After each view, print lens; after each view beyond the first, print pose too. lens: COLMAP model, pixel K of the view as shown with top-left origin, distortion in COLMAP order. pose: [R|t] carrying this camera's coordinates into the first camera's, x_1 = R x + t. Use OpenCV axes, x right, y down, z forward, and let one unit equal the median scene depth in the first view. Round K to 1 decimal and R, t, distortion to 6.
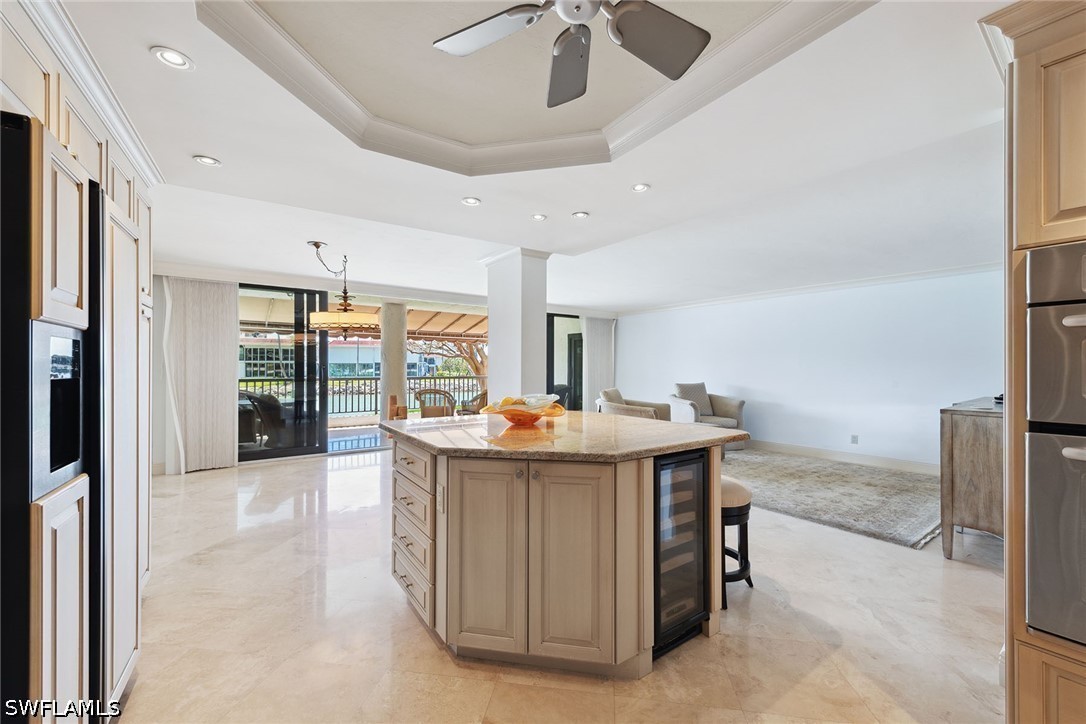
lens RADIAL K [[422.1, 0, 540.4], [0, 422.1, 368.4], [0, 0, 1]] dist [0.000501, -0.000043]
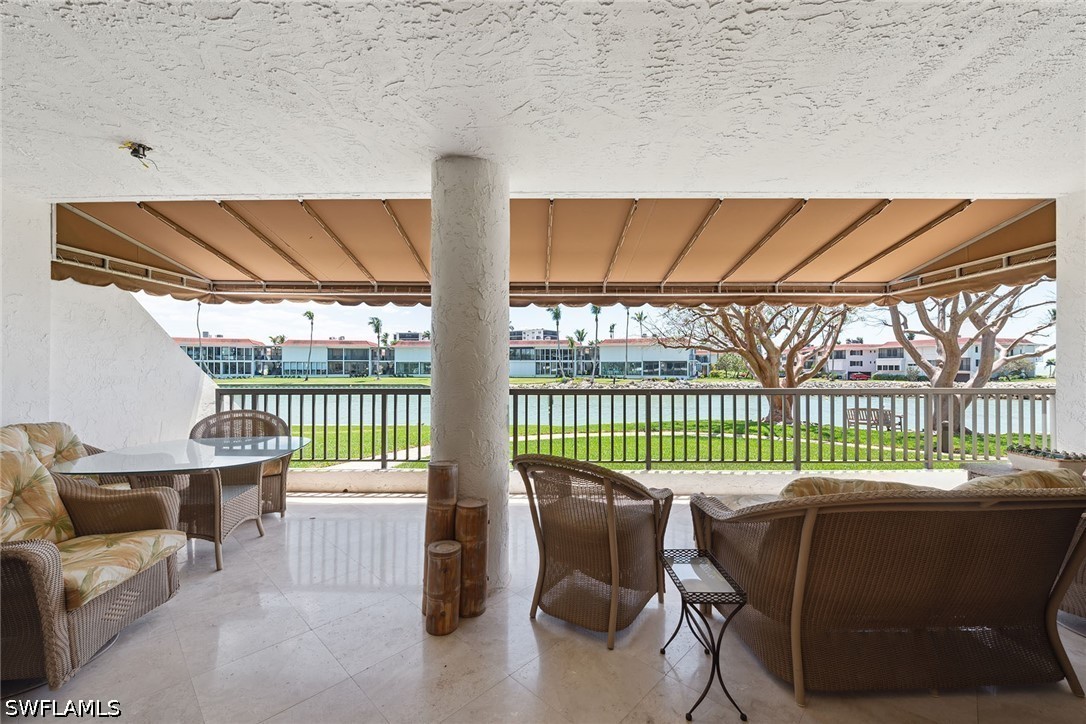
lens RADIAL K [[428.9, 0, 534.9], [0, 428.9, 365.6], [0, 0, 1]] dist [0.000738, -0.000133]
pose [[0.805258, -0.001421, -0.592922, -0.112406], [-0.000318, 0.999996, -0.002829, -0.002868], [0.592924, 0.002467, 0.805255, 0.764780]]
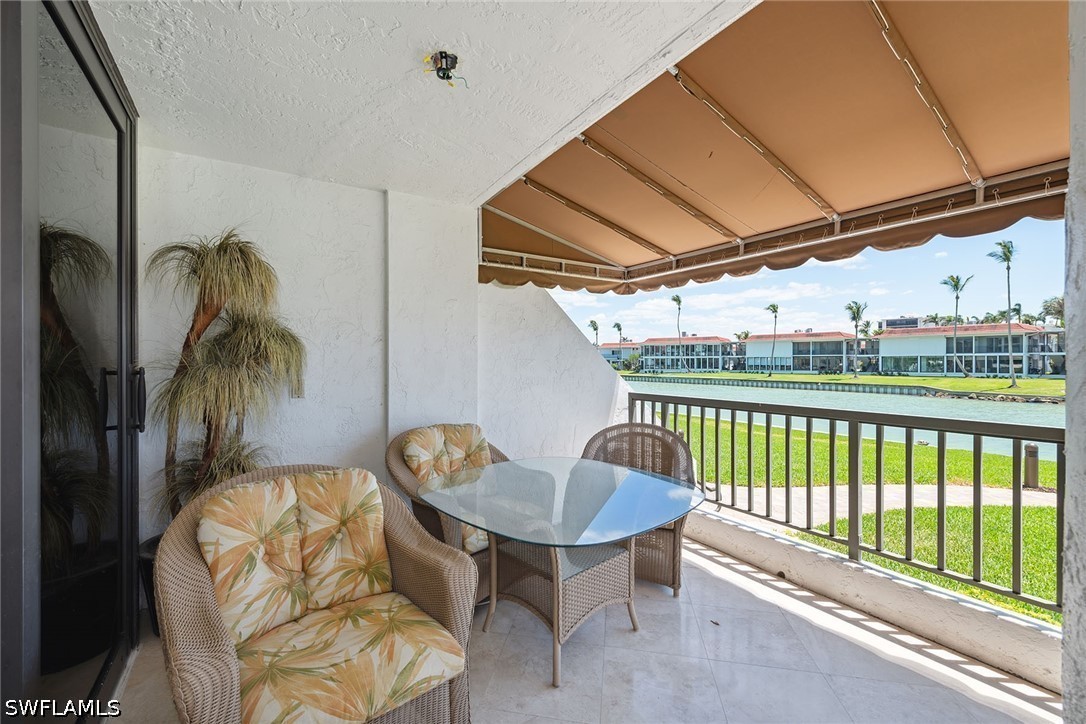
lens RADIAL K [[441.8, 0, 543.0], [0, 441.8, 362.0], [0, 0, 1]] dist [0.007743, -0.000209]
pose [[-0.028807, 0.000666, -0.999585, -0.290554], [-0.001694, 0.999998, 0.000715, -0.008752], [0.999584, 0.001713, -0.028806, 0.893080]]
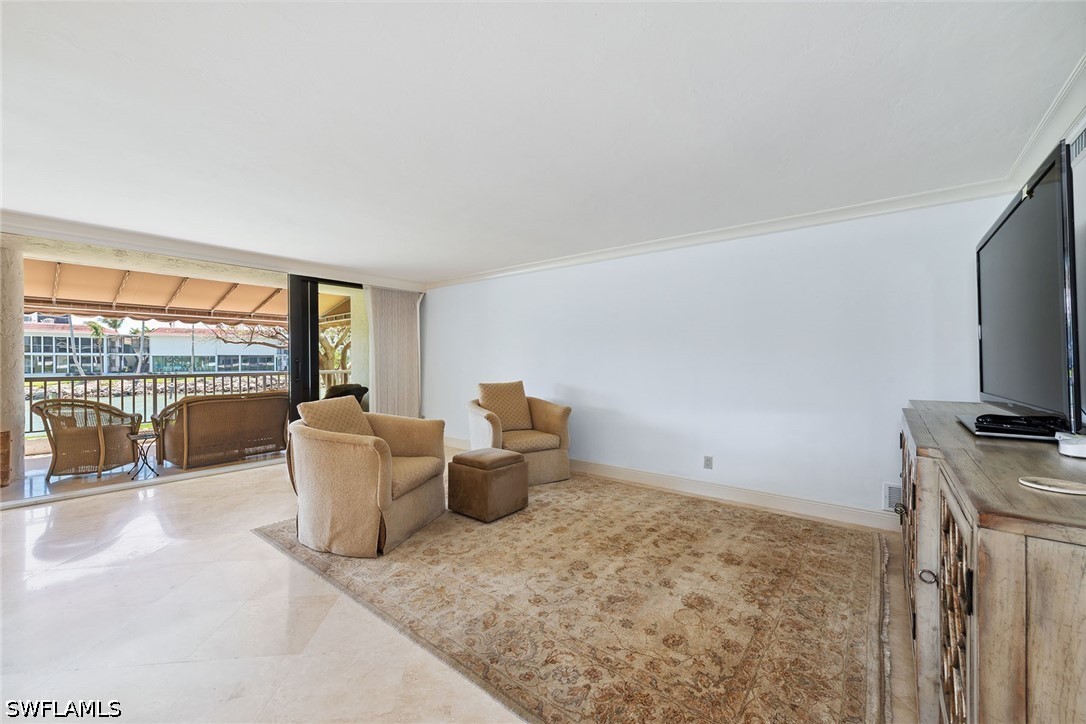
lens RADIAL K [[419.5, 0, 546.3], [0, 419.5, 359.8], [0, 0, 1]] dist [-0.002058, -0.000379]
pose [[0.964099, -0.003094, 0.265527, 0.210910], [0.003788, 0.999991, -0.002098, 0.000346], [-0.265518, 0.003029, 0.964101, 0.280634]]
